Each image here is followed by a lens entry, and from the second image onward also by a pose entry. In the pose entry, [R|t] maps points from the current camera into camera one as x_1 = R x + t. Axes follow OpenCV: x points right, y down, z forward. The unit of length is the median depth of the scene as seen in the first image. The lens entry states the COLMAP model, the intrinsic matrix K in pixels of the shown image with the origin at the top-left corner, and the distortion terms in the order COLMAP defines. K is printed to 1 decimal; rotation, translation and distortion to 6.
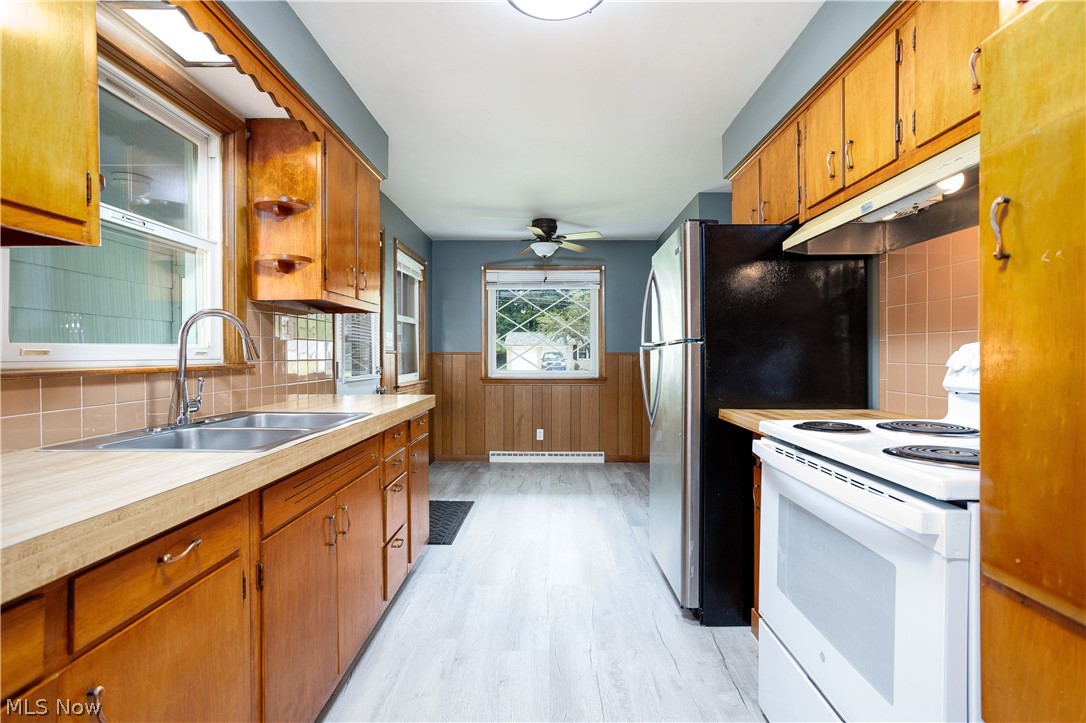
lens RADIAL K [[533.8, 0, 549.2], [0, 533.8, 356.7], [0, 0, 1]] dist [-0.067653, 0.039517]
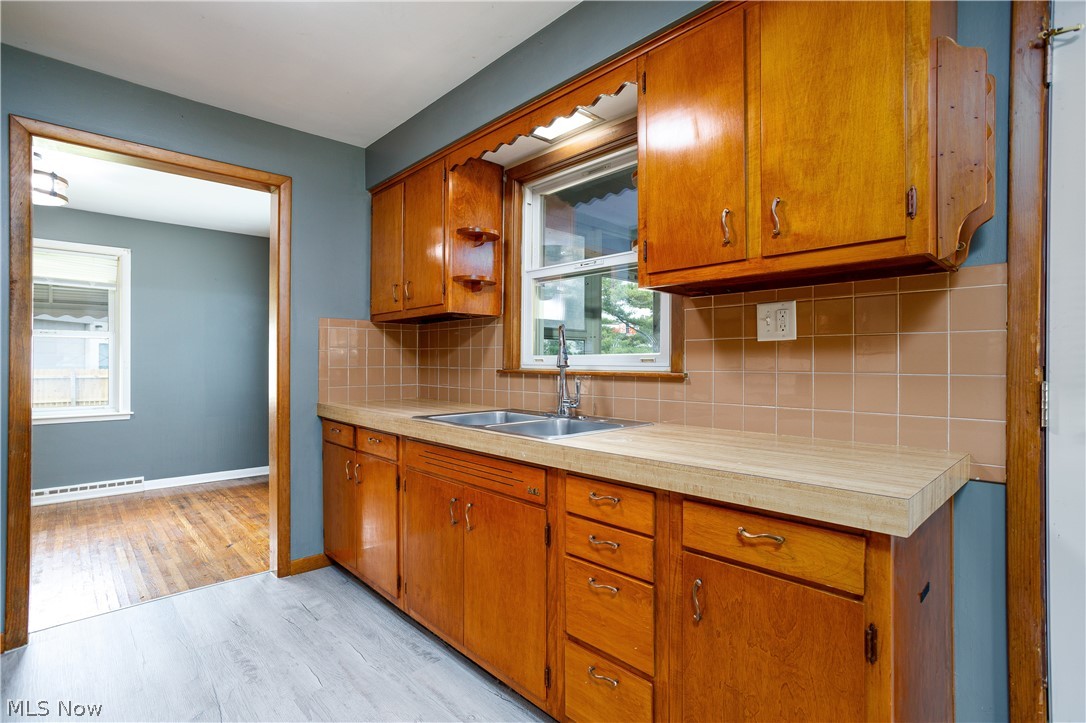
lens RADIAL K [[533.8, 0, 549.2], [0, 533.8, 356.7], [0, 0, 1]] dist [-0.067653, 0.039517]
pose [[-0.726608, -0.015521, -0.686877, 0.240913], [-0.009412, 0.999876, -0.012637, 0.000638], [0.686988, -0.002718, -0.726664, 1.660509]]
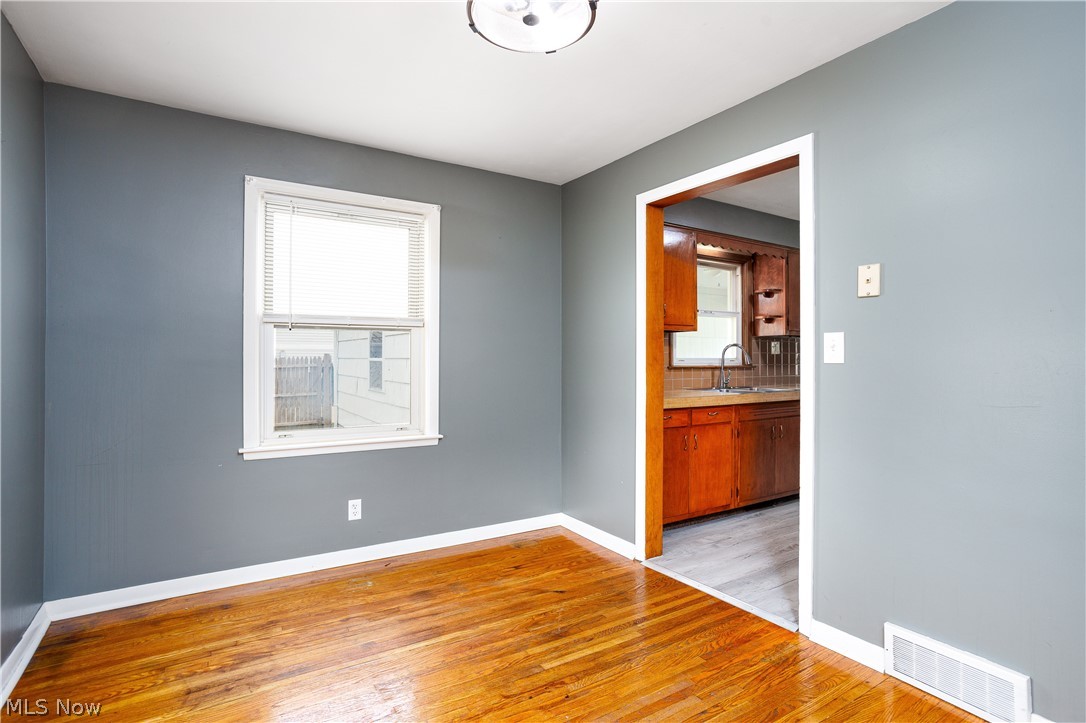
lens RADIAL K [[533.8, 0, 549.2], [0, 533.8, 356.7], [0, 0, 1]] dist [-0.067653, 0.039517]
pose [[0.529422, -0.011504, -0.848281, 0.987238], [0.000460, 0.999912, -0.013273, 0.007209], [0.848359, 0.006637, 0.529380, -1.047648]]
